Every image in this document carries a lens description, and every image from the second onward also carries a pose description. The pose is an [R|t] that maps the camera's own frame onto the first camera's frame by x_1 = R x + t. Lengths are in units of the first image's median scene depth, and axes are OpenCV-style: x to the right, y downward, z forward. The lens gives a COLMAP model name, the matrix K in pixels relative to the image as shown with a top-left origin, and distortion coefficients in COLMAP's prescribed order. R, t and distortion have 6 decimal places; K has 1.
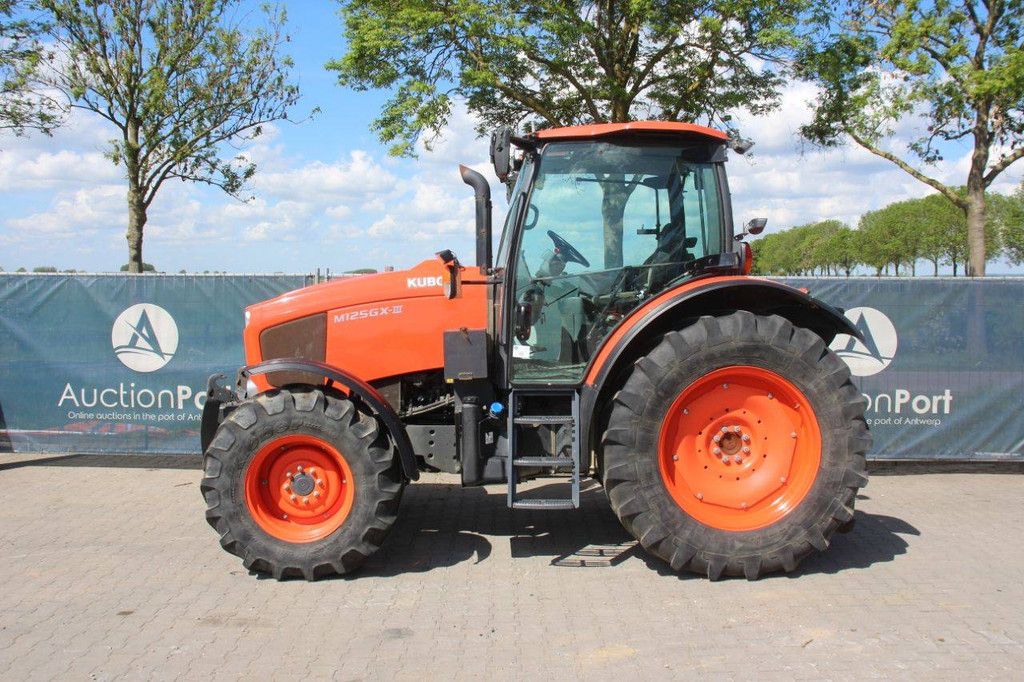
lens RADIAL K [[938.4, 0, 504.9], [0, 938.4, 335.5], [0, 0, 1]] dist [-0.089885, 0.000000]
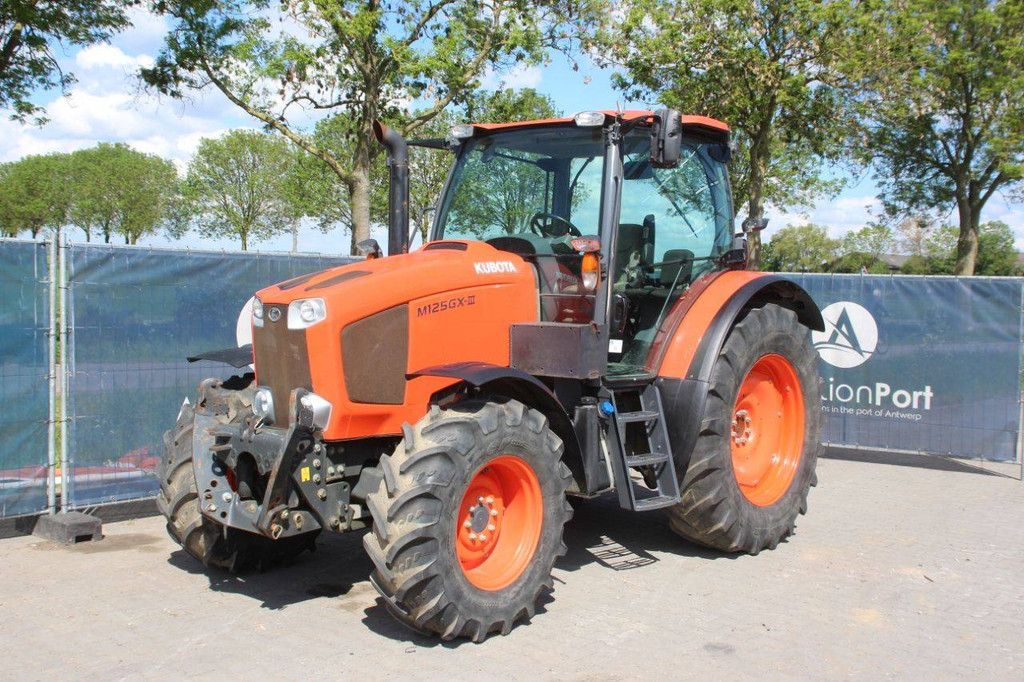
lens RADIAL K [[1125.7, 0, 518.7], [0, 1125.7, 343.0], [0, 0, 1]] dist [-0.038346, 0.000000]
pose [[0.672624, -0.023420, 0.739614, -0.909448], [0.006548, 0.999648, 0.025700, -0.016111], [-0.739956, -0.012443, 0.672541, 0.327099]]
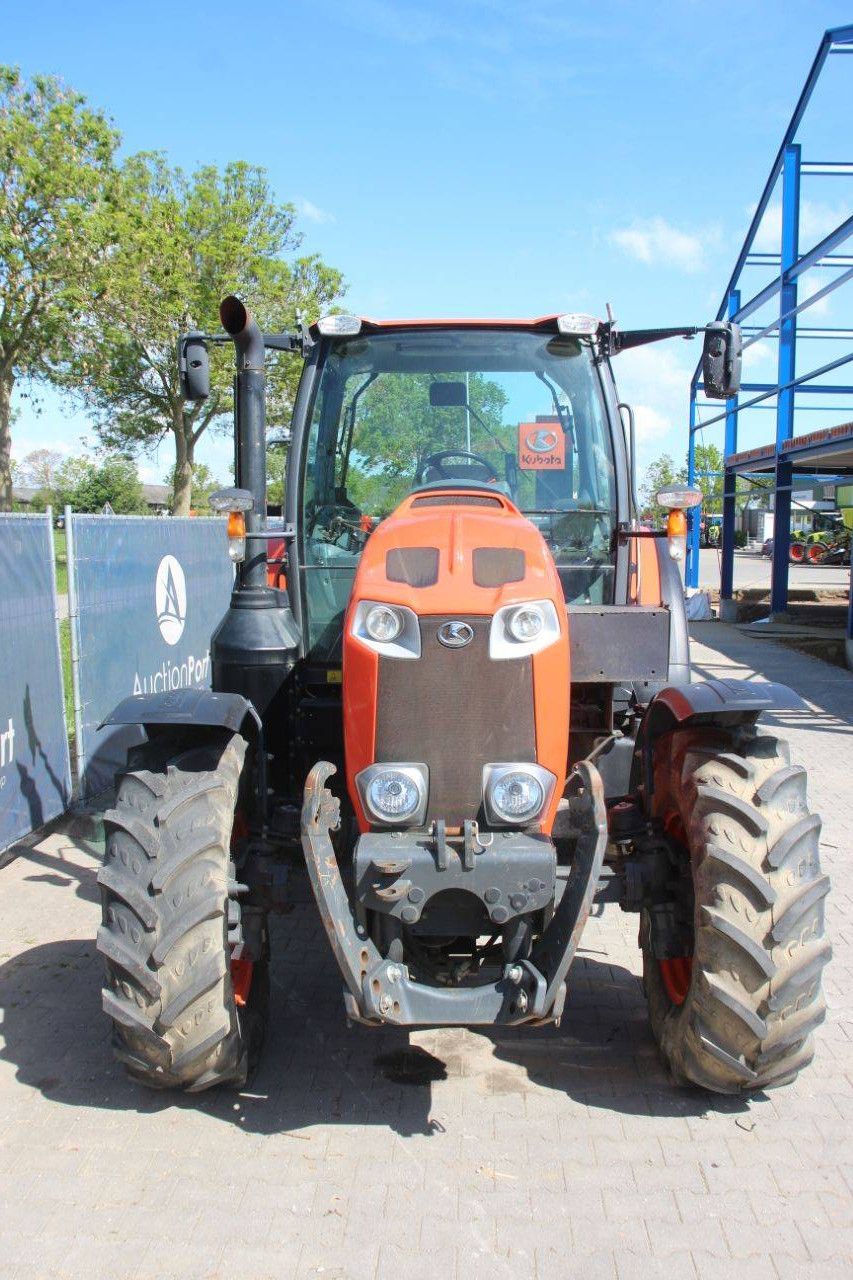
lens RADIAL K [[1143.4, 0, 389.3], [0, 1143.4, 651.4], [0, 0, 1]] dist [-0.110853, 0.091233]
pose [[0.054104, -0.111669, 0.992271, -0.888546], [0.042969, 0.993067, 0.109416, -0.052856], [-0.997610, 0.036718, 0.058528, 0.879723]]
